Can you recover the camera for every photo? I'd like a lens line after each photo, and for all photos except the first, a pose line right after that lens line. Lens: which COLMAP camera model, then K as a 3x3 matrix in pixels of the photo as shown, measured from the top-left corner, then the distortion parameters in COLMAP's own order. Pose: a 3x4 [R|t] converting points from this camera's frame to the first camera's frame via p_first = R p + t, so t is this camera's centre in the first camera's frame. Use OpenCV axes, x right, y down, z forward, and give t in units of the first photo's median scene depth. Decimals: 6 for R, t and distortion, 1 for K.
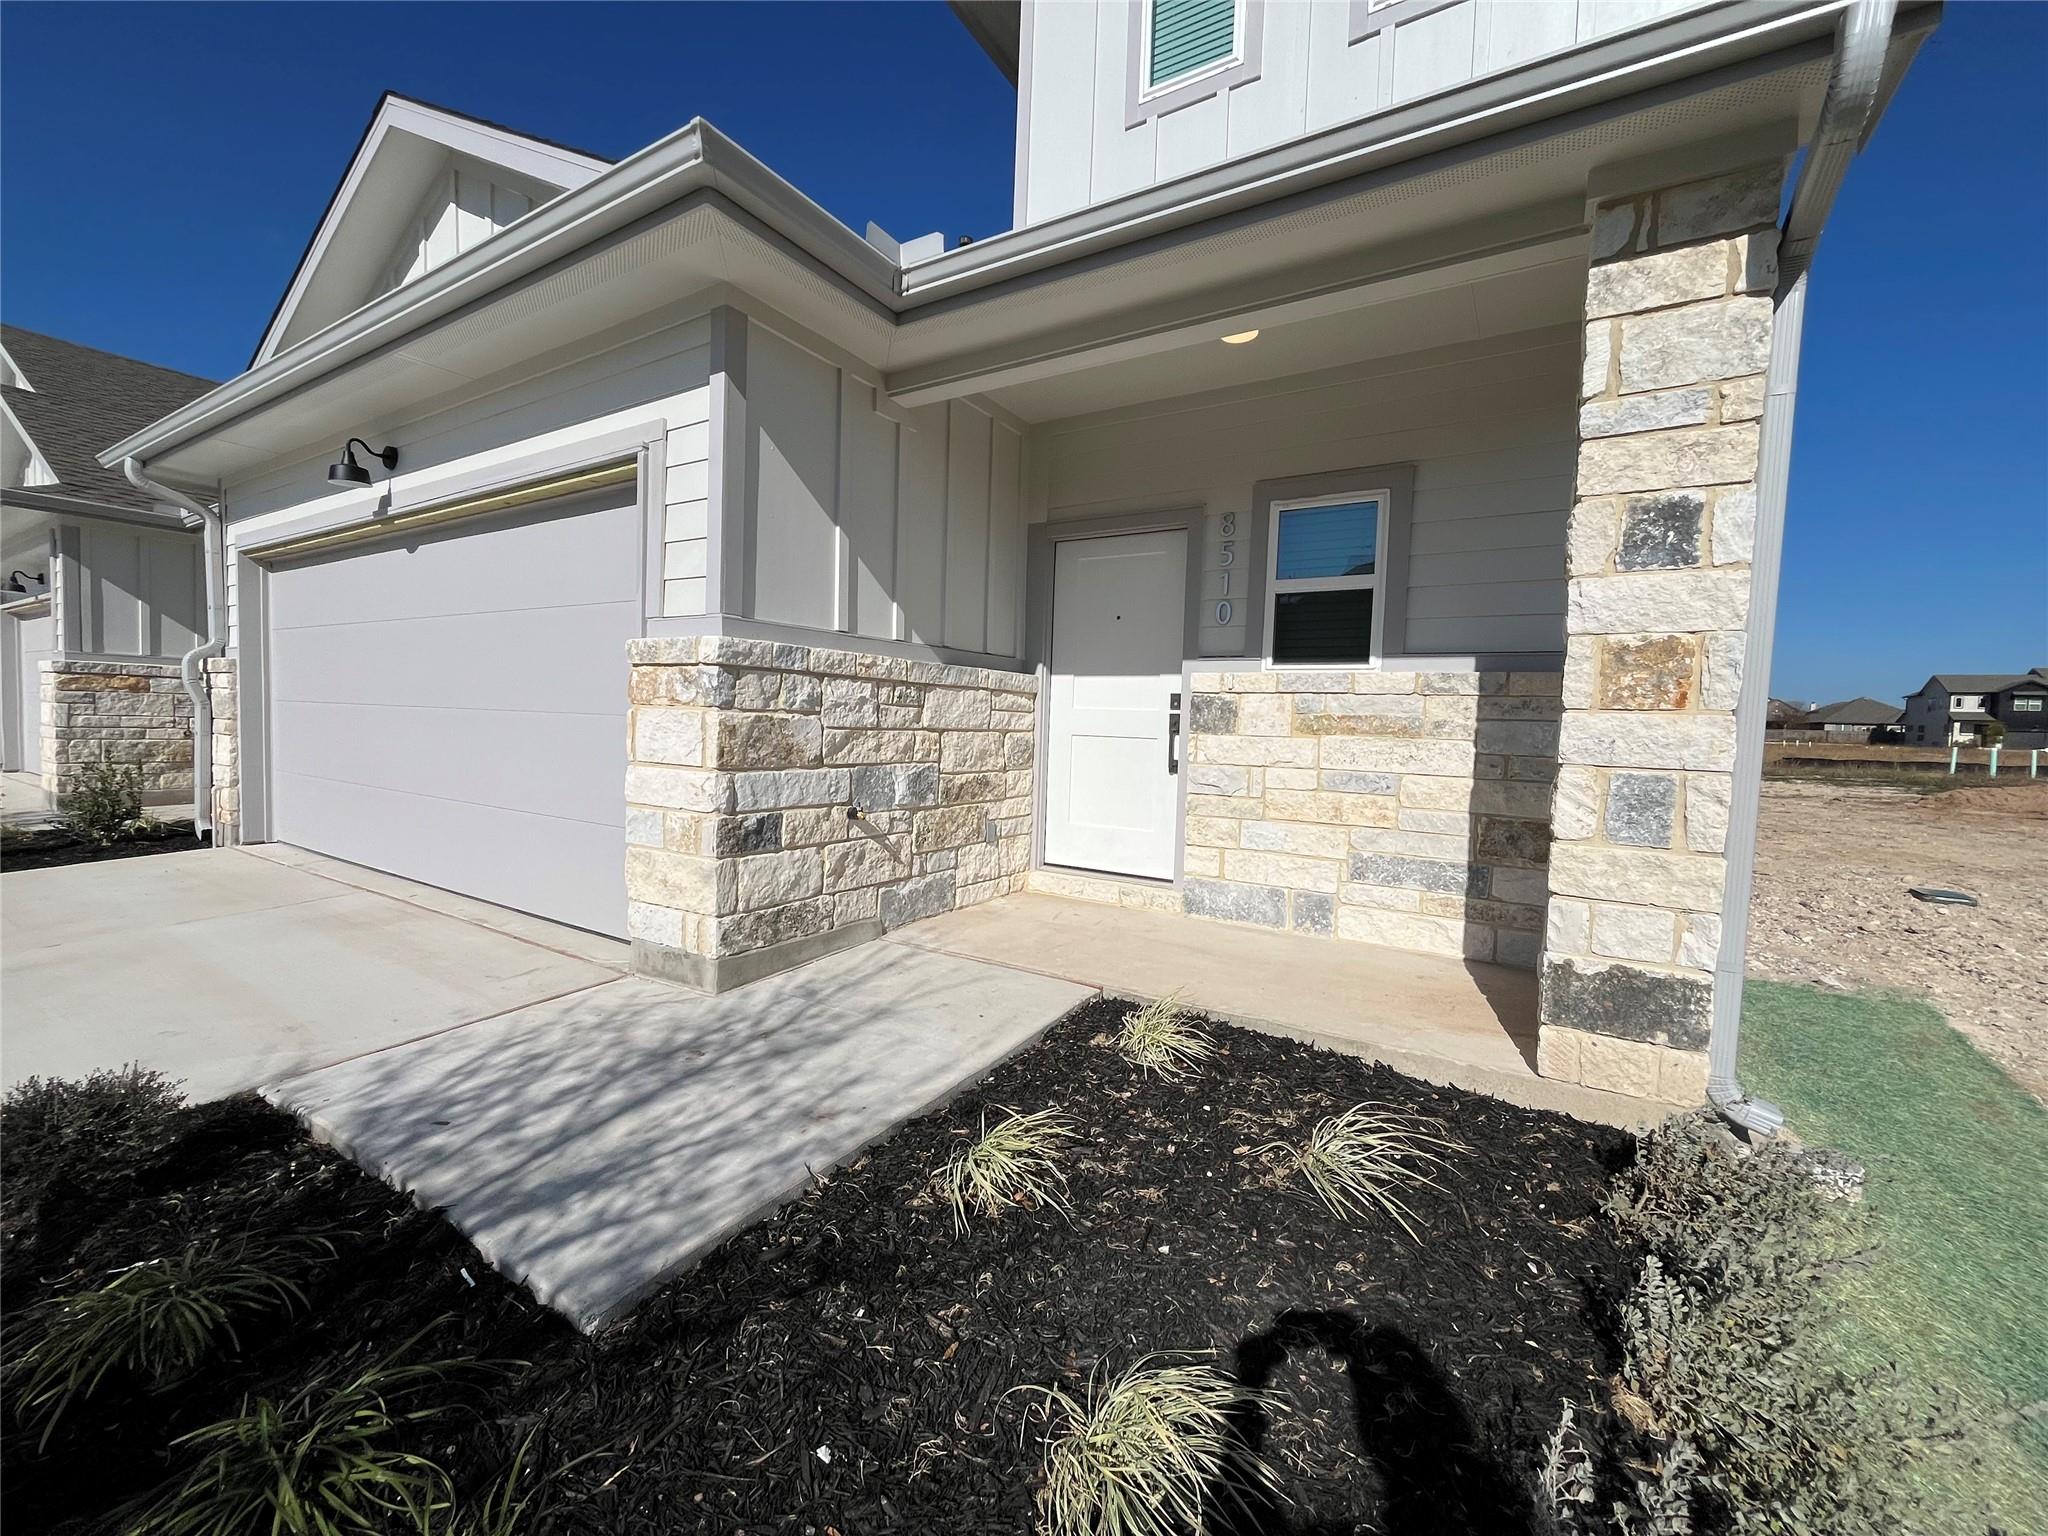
lens RADIAL K [[827.5, 0, 1019.7], [0, 827.5, 762.7], [0, 0, 1]] dist [-0.003273, -0.000088]
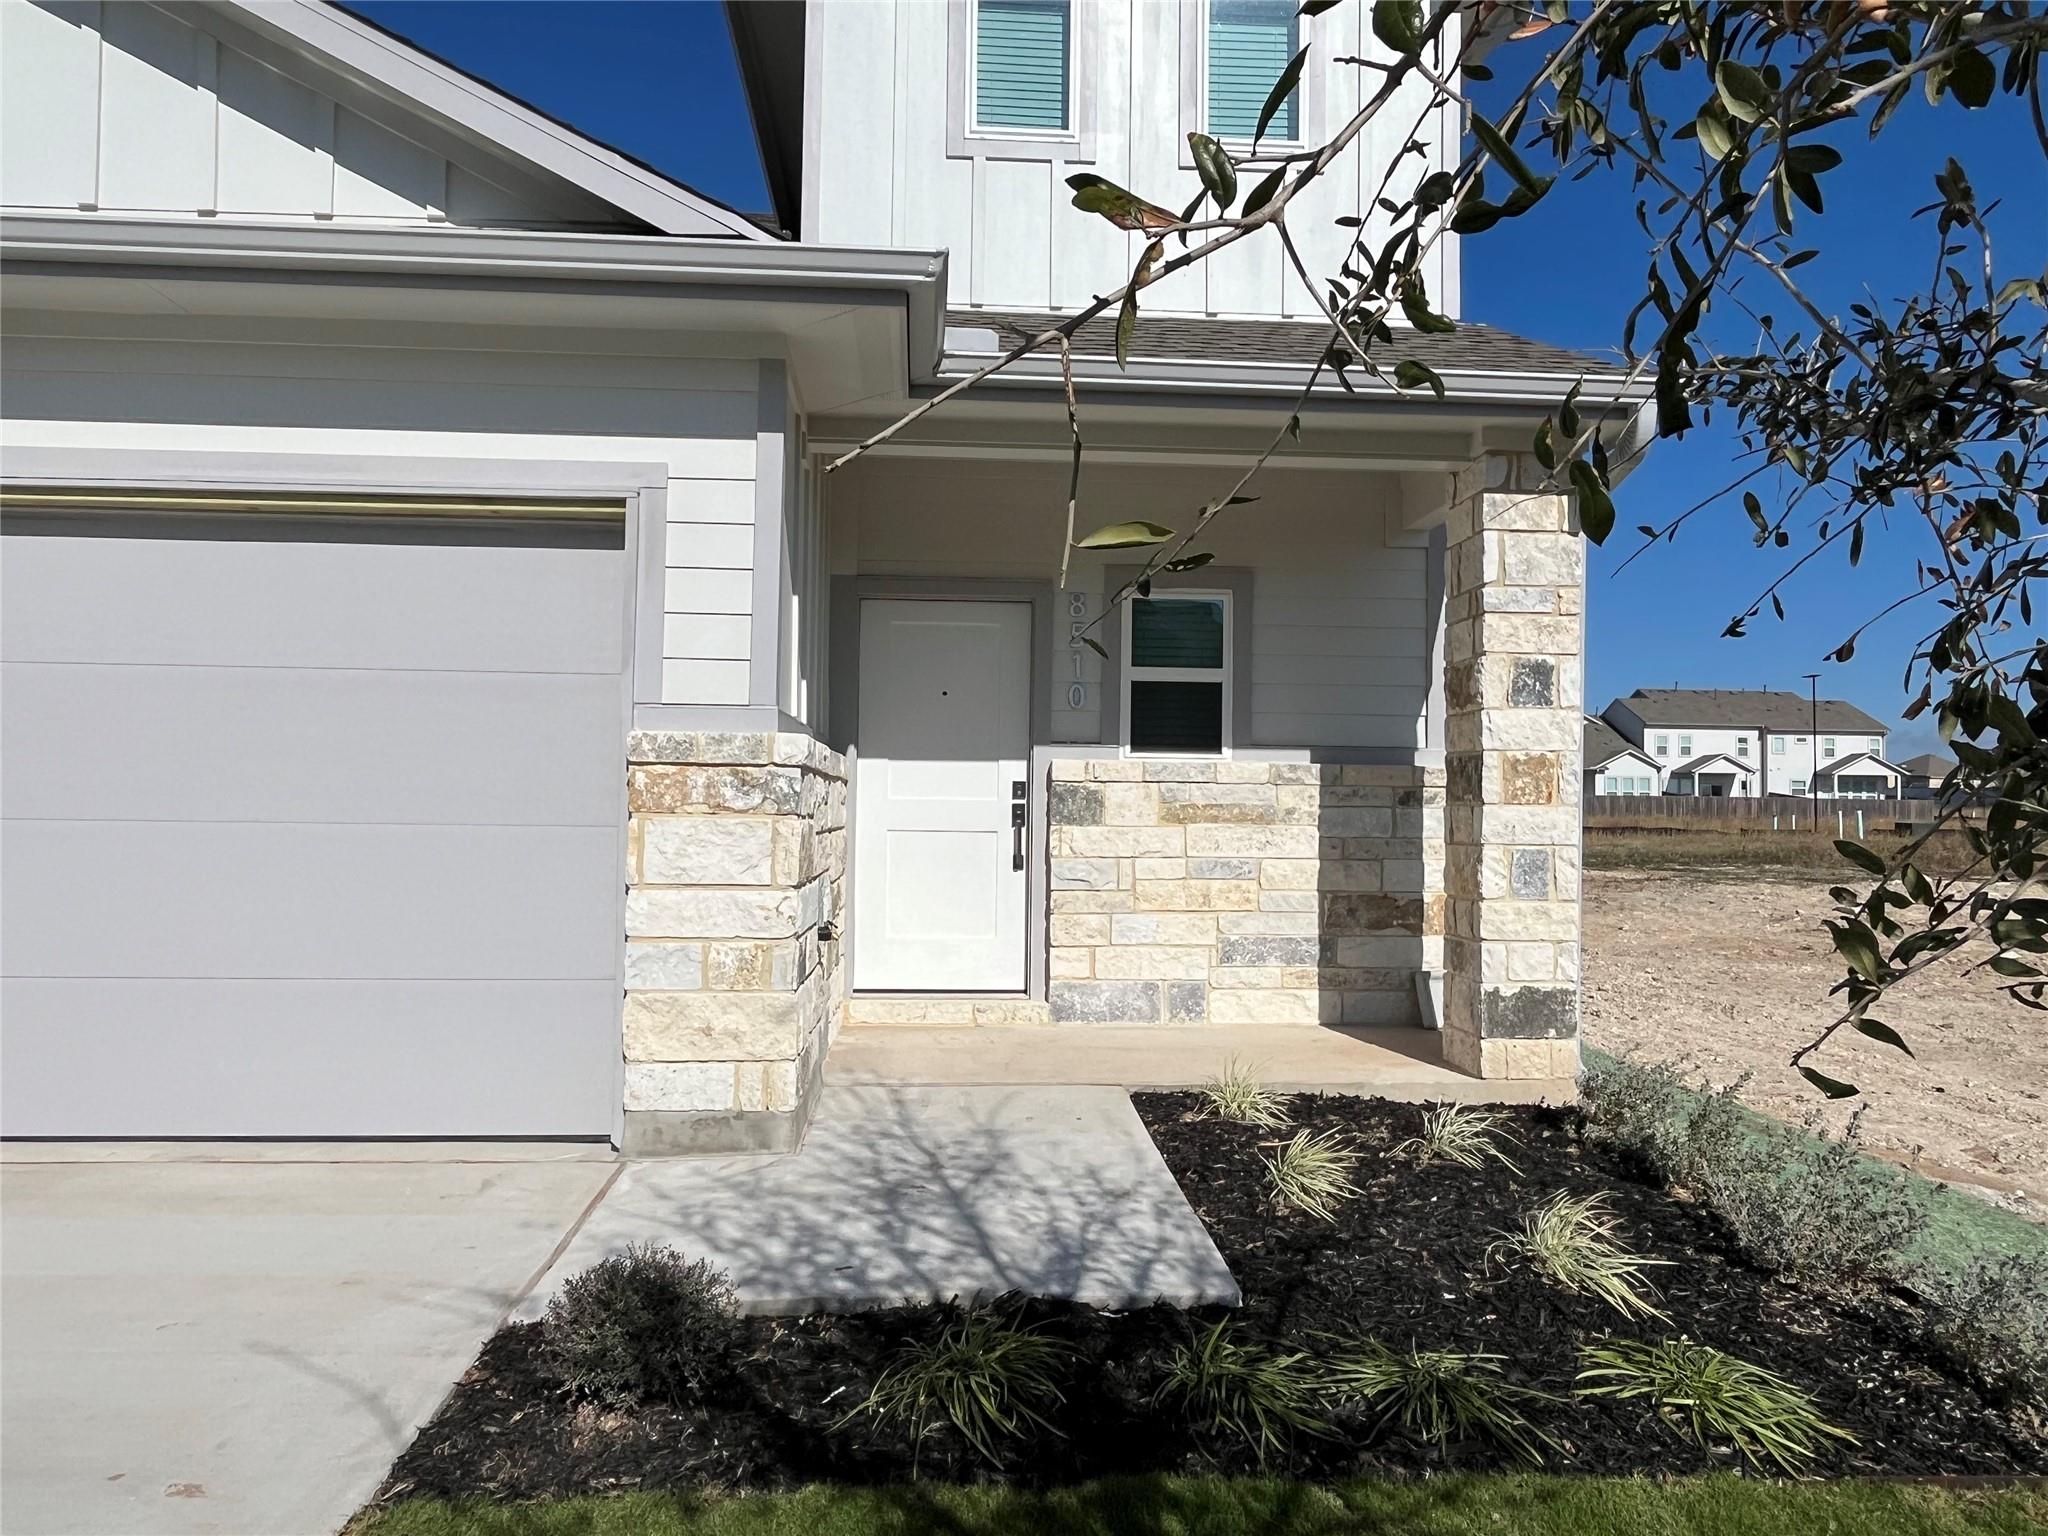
lens RADIAL K [[1341.7, 0, 1022.8], [0, 1341.7, 769.7], [0, 0, 1]] dist [0.000463, 0.001492]
pose [[0.809869, -0.005540, 0.586584, -0.984800], [0.043172, 0.997807, -0.050182, -0.033046], [-0.585020, 0.065964, 0.808332, -0.277450]]
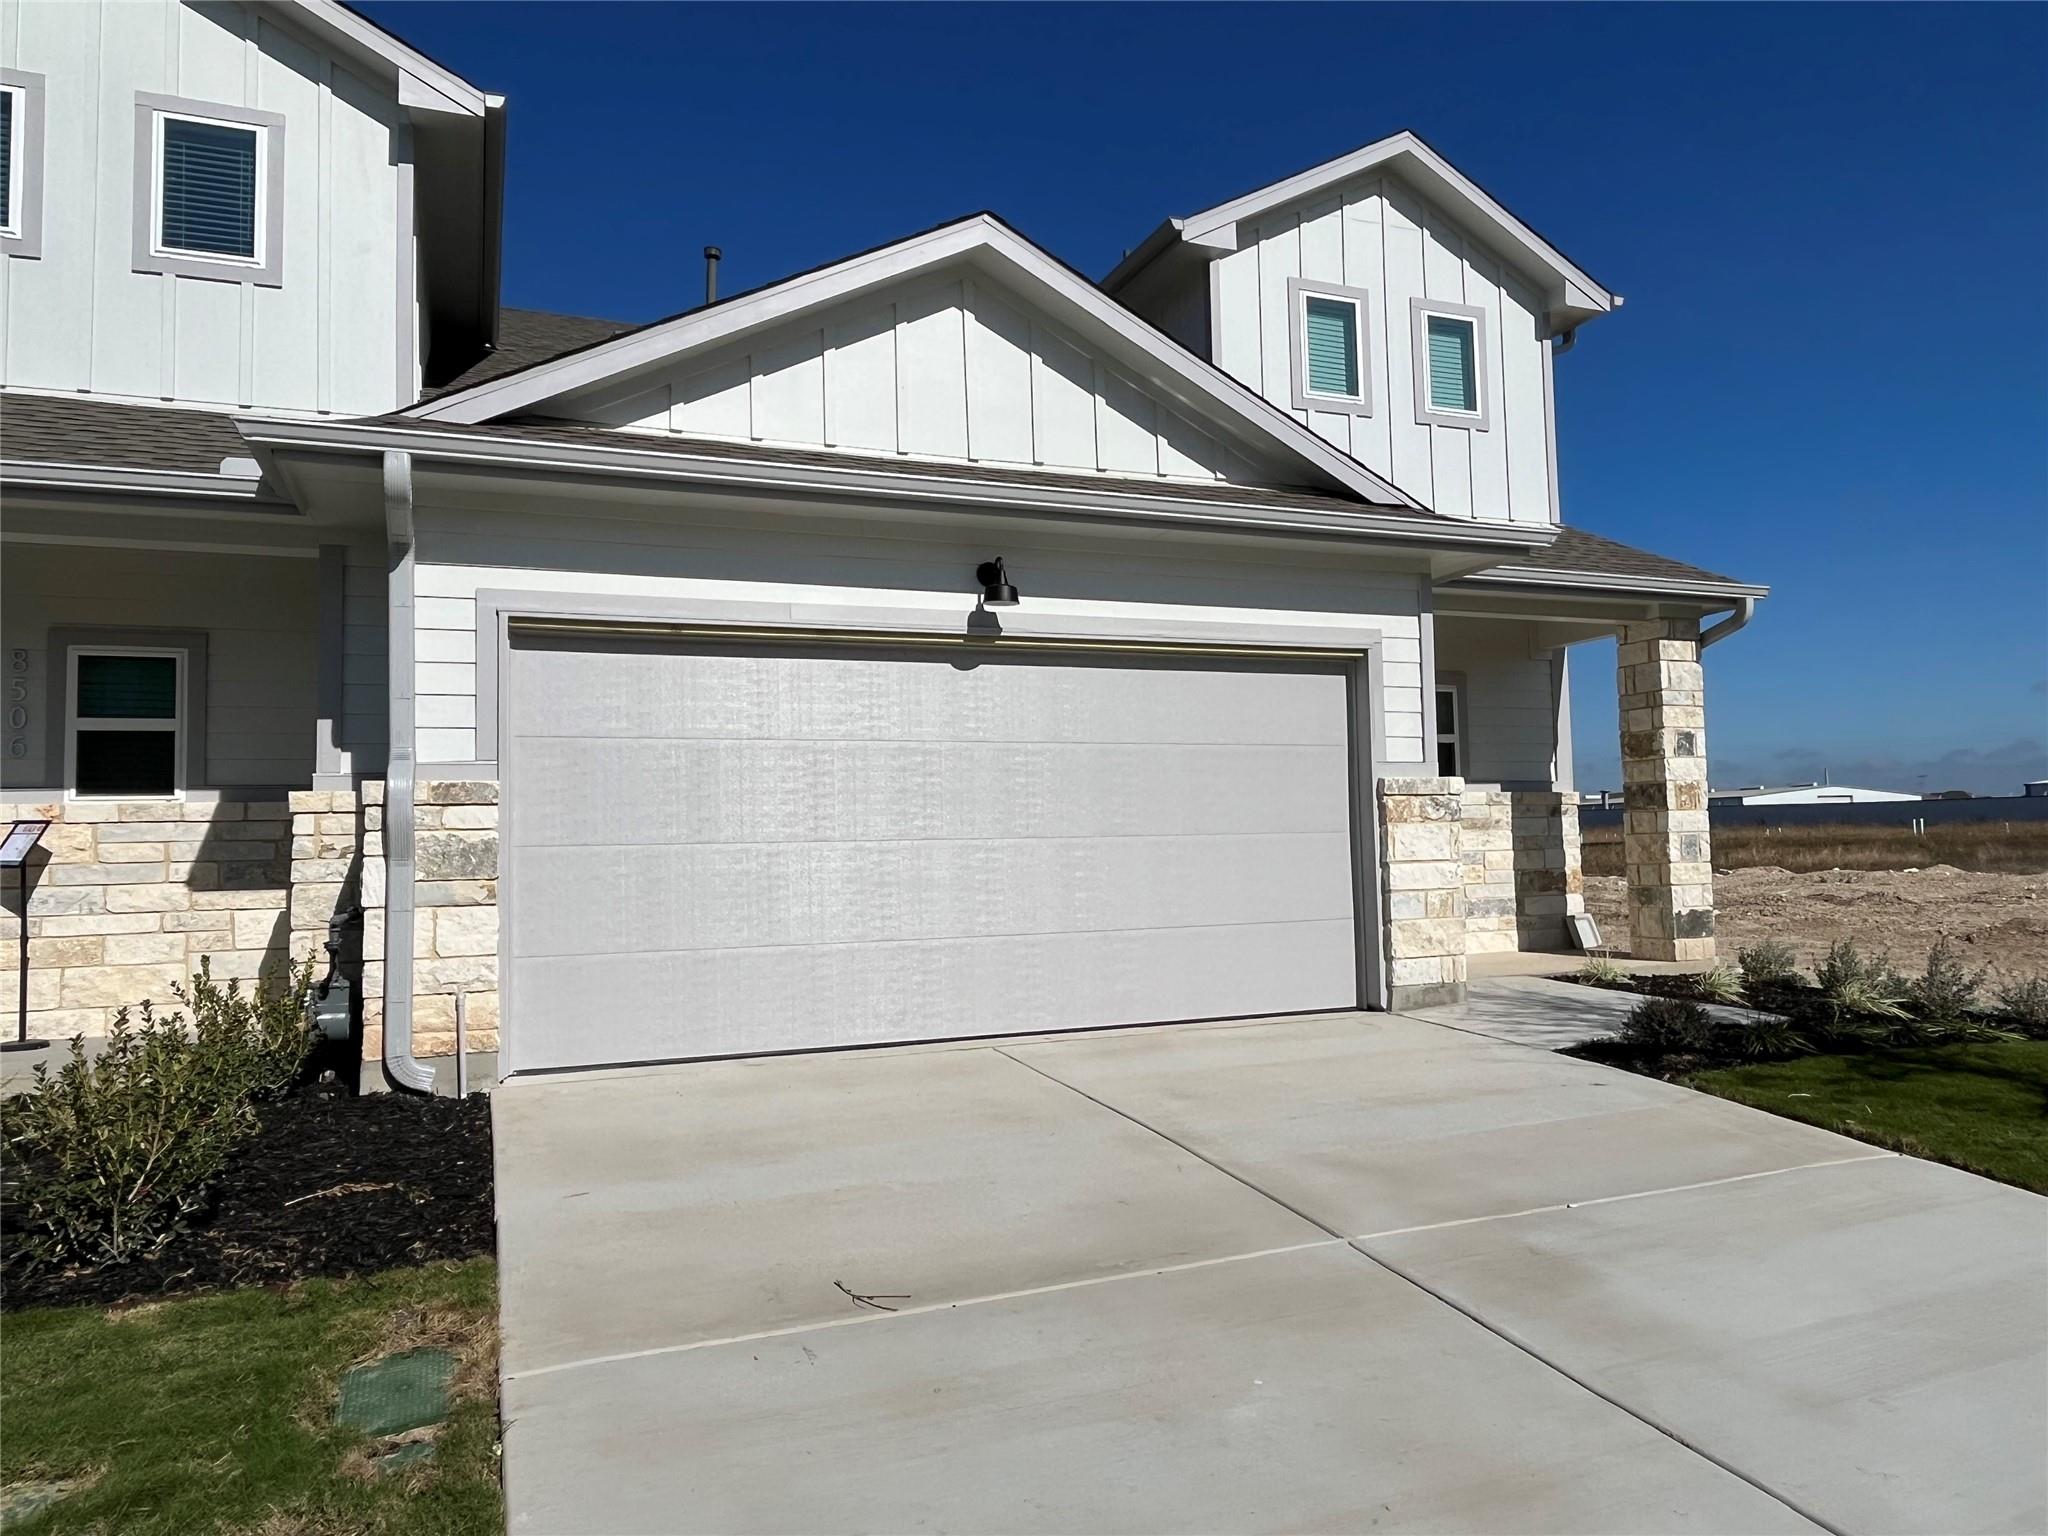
lens RADIAL K [[1341.7, 0, 1033.1], [0, 1341.7, 767.0], [0, 0, 1]] dist [0.000463, 0.001492]
pose [[0.583296, 0.004255, 0.812248, -2.920701], [0.083151, 0.994420, -0.064922, -0.070396], [-0.807992, 0.105408, 0.579688, 0.144100]]
